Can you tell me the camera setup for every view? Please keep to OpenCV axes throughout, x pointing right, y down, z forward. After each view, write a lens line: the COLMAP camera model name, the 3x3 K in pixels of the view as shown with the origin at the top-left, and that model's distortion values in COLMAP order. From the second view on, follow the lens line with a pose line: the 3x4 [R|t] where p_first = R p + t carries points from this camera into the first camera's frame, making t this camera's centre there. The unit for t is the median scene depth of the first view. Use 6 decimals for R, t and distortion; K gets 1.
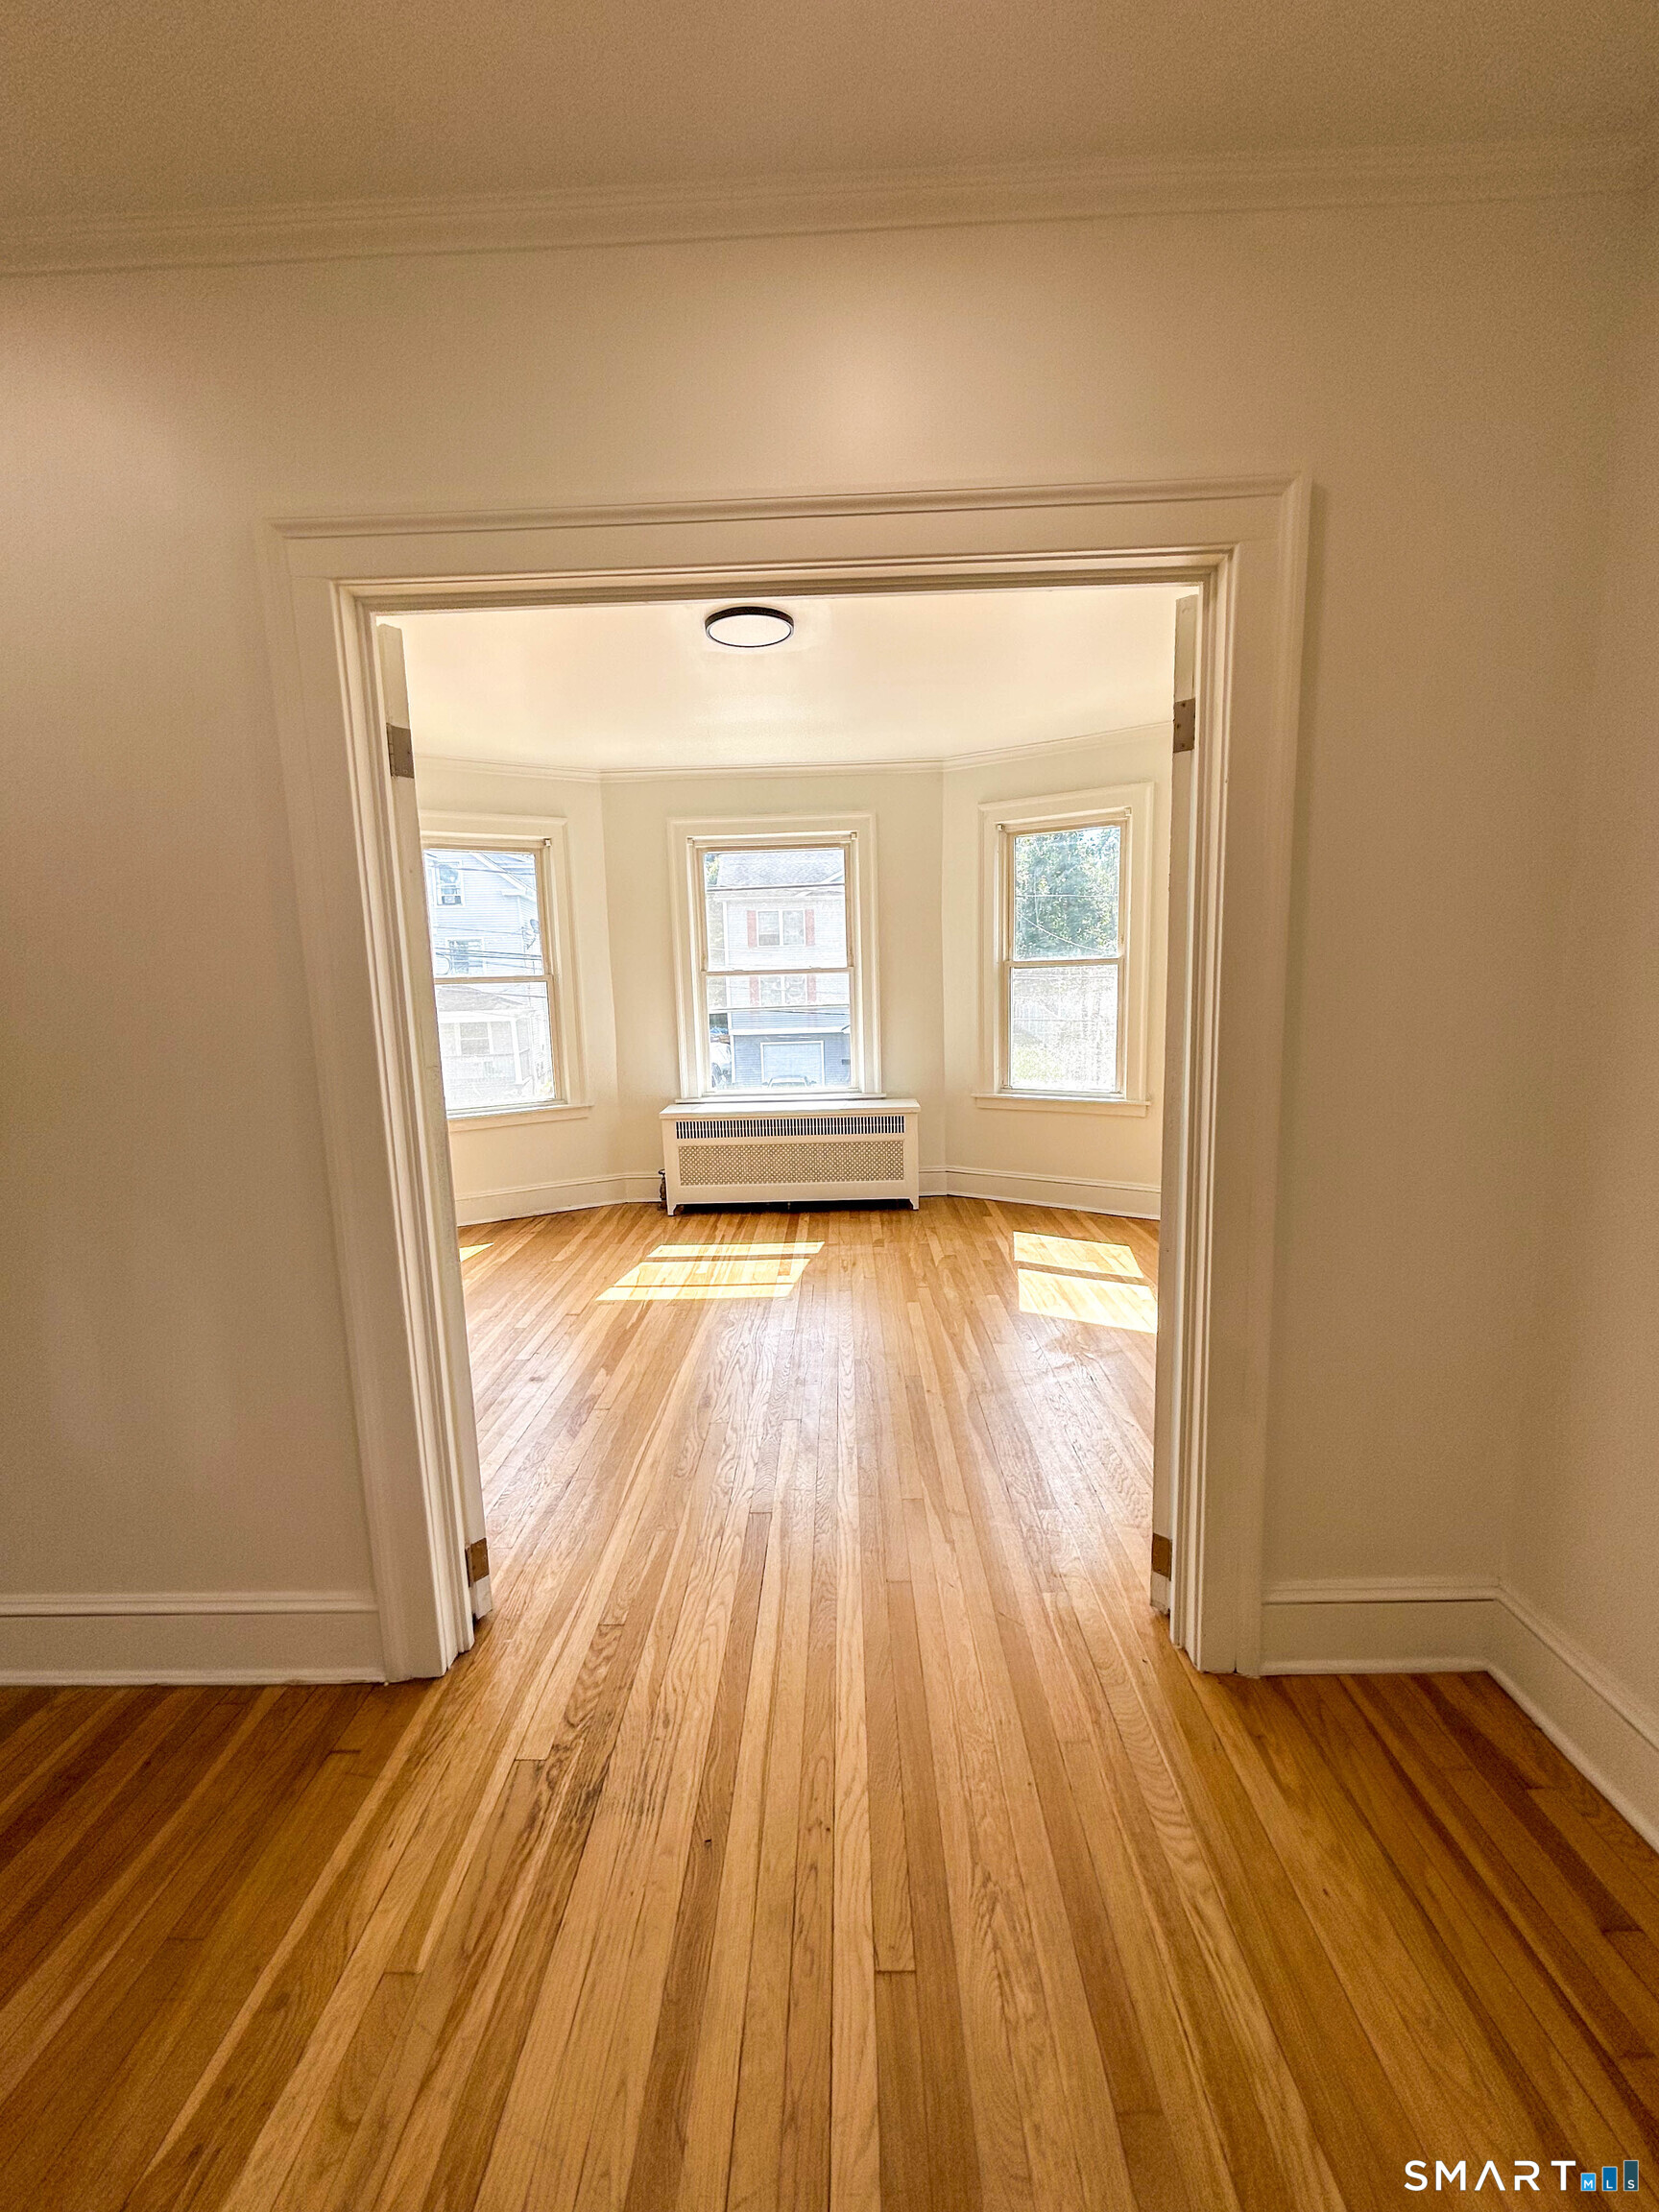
lens RADIAL K [[890.3, 0, 831.6], [0, 890.3, 1104.0], [0, 0, 1]] dist [-0.001382, 0.000668]
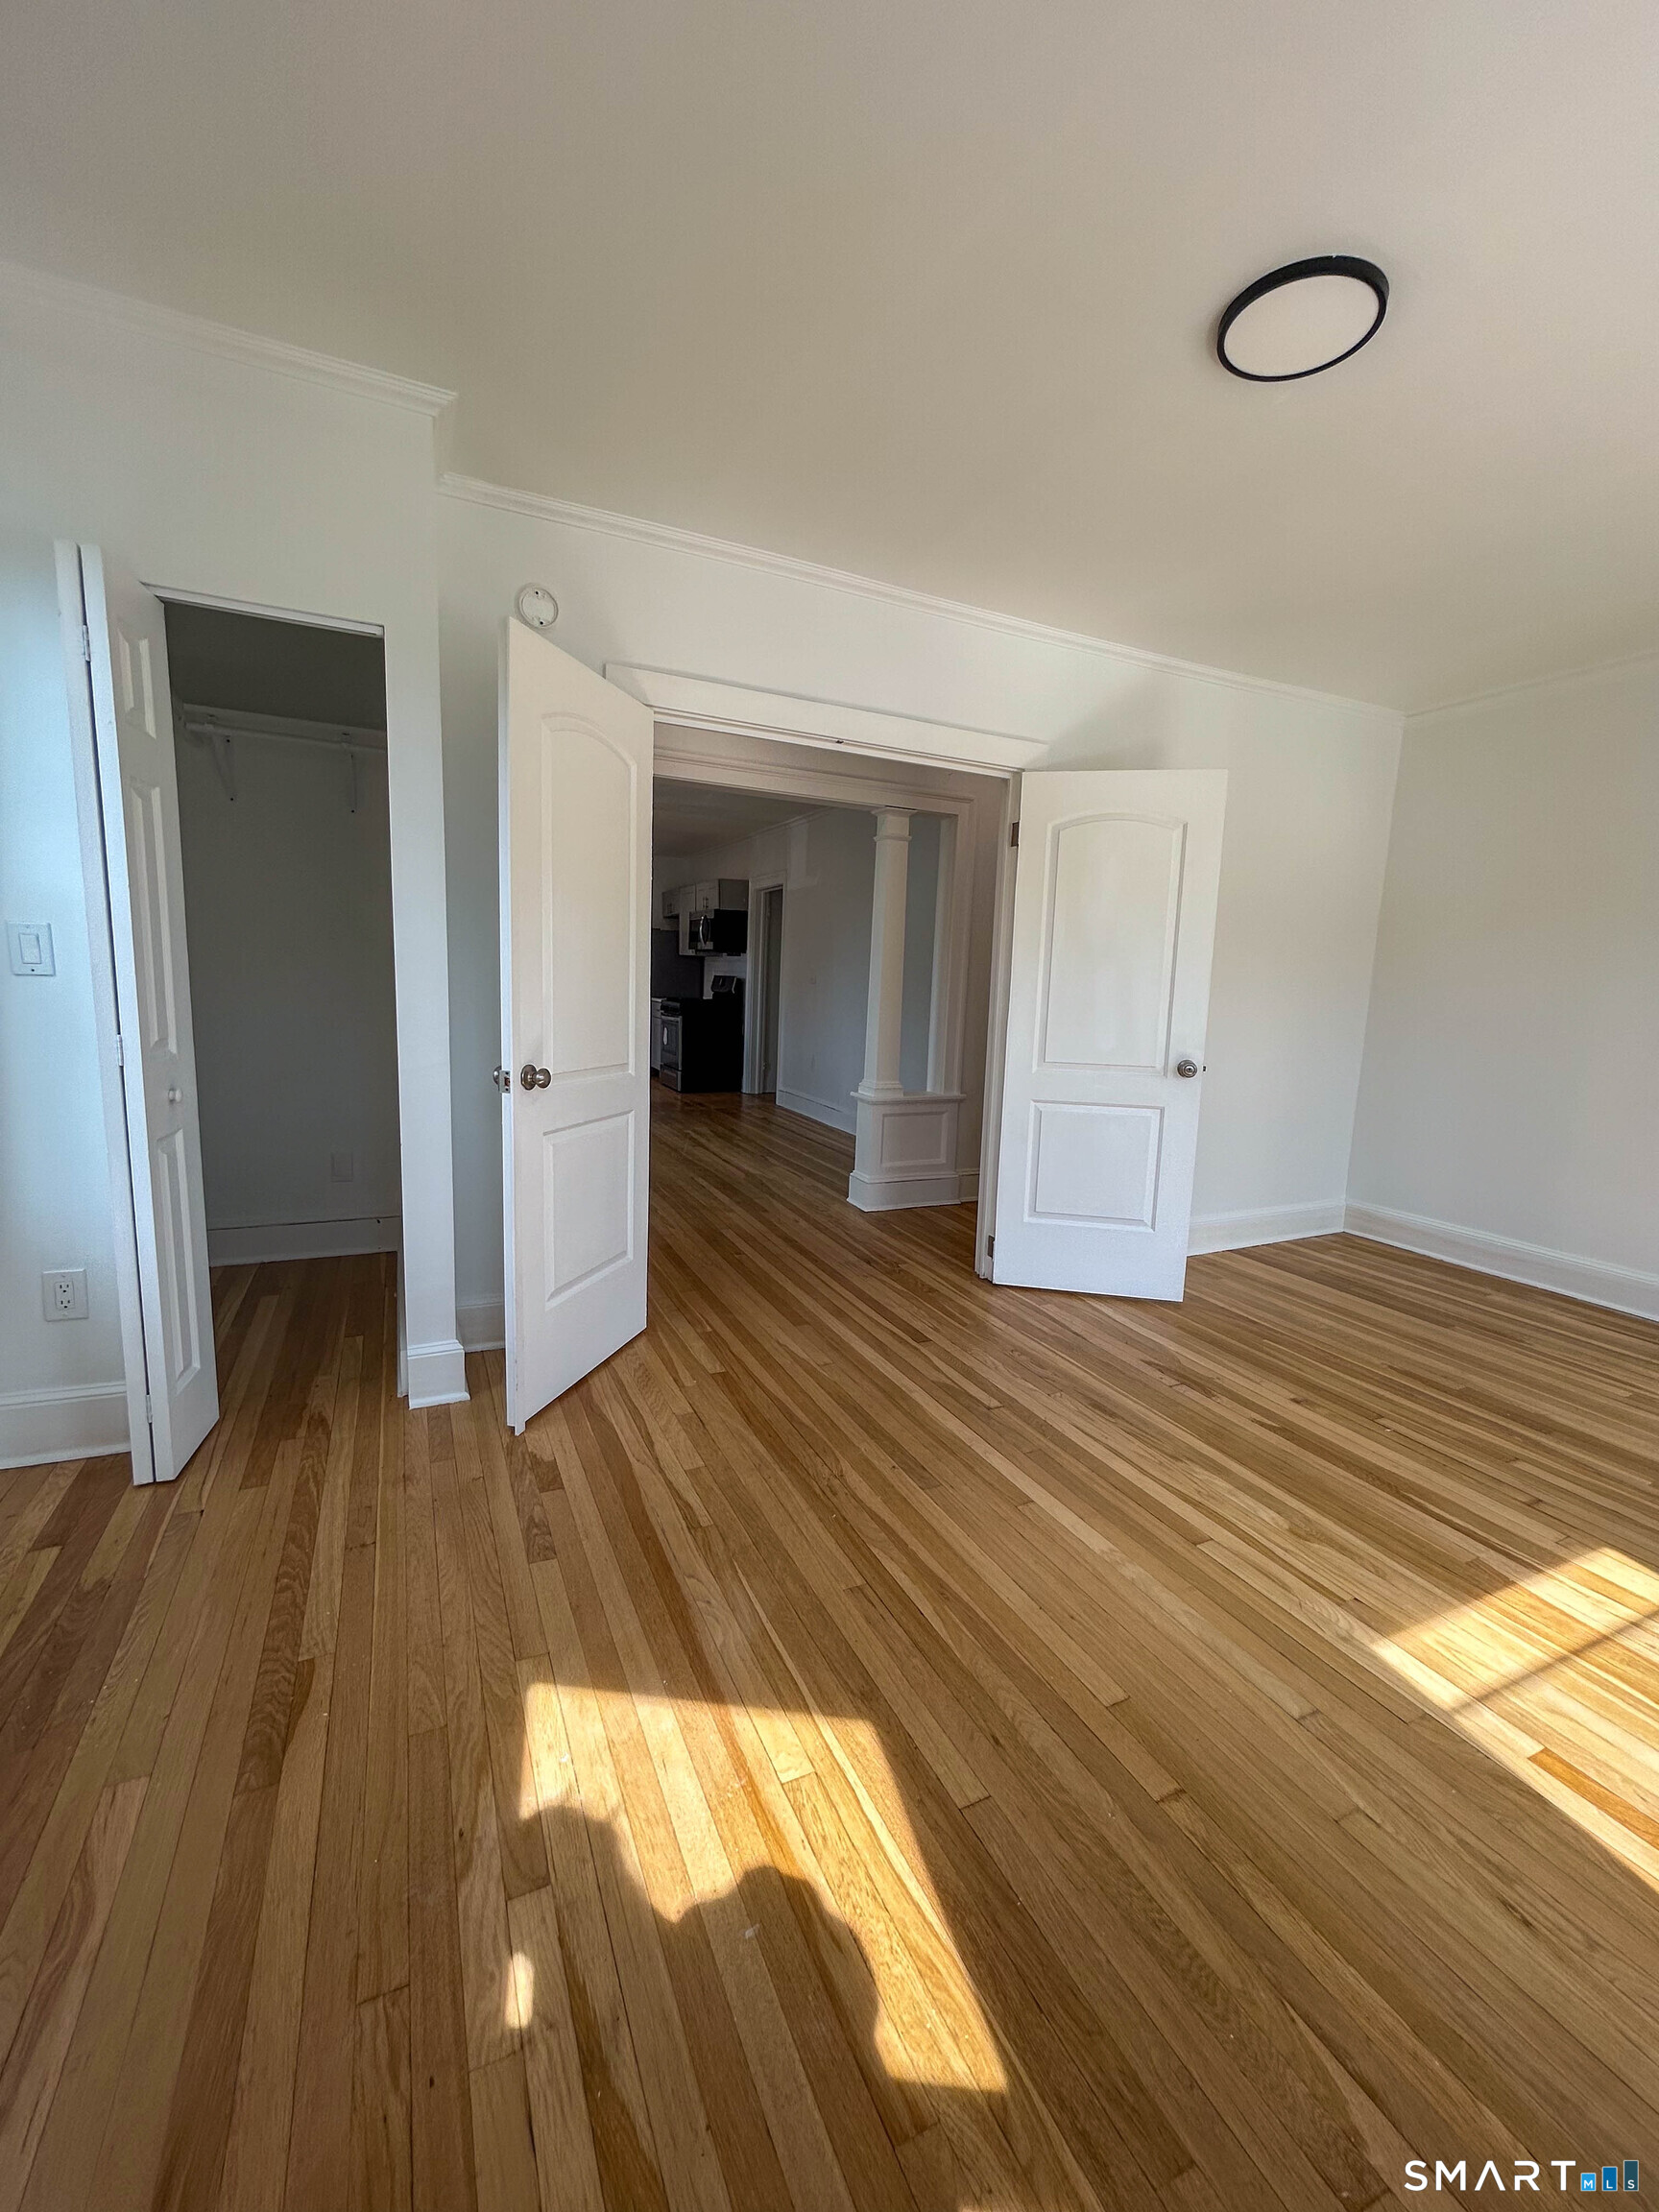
lens RADIAL K [[890.3, 0, 828.3], [0, 890.3, 1096.9], [0, 0, 1]] dist [-0.001382, 0.000668]
pose [[-0.897317, 0.049469, -0.438606, 0.338504], [-0.078930, 0.959699, 0.269720, -0.131202], [0.434272, 0.276643, -0.857249, 1.089482]]
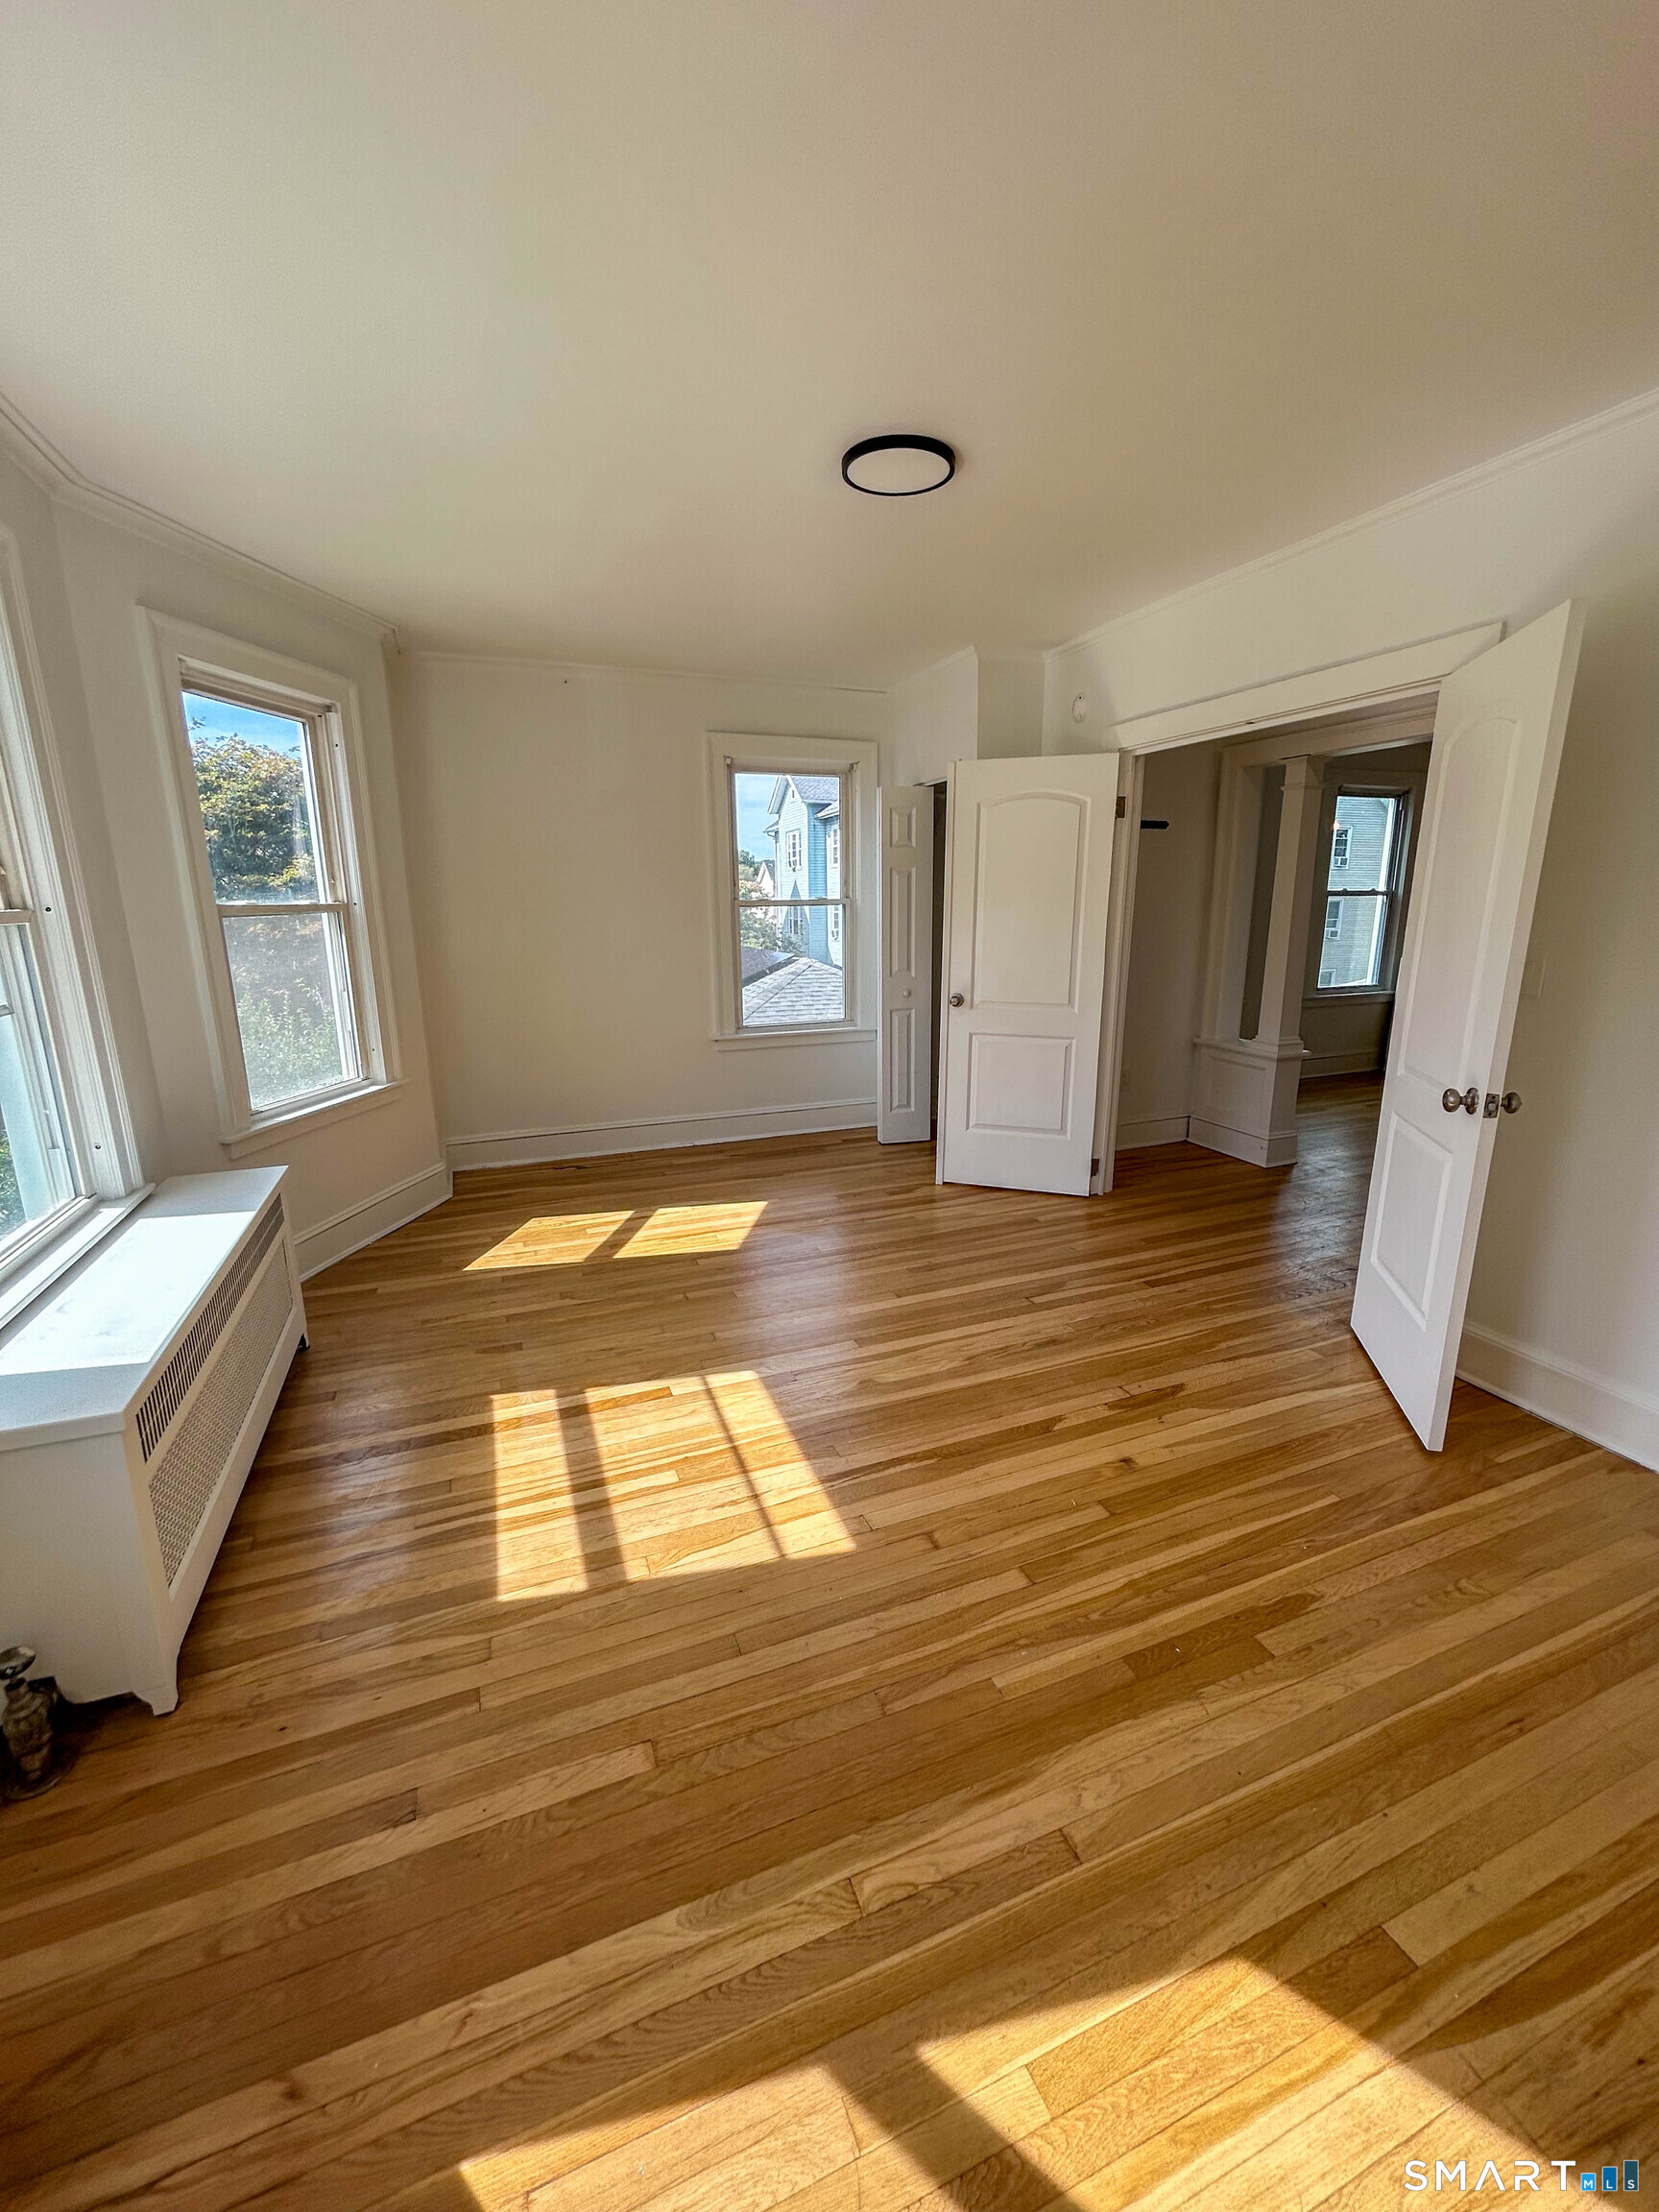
lens RADIAL K [[890.3, 0, 831.8], [0, 890.3, 1111.2], [0, 0, 1]] dist [-0.001382, 0.000668]
pose [[-0.381286, -0.186937, 0.905359, -0.631529], [0.152927, 0.953095, 0.261197, -0.147743], [-0.911721, 0.238045, -0.334814, 1.041390]]
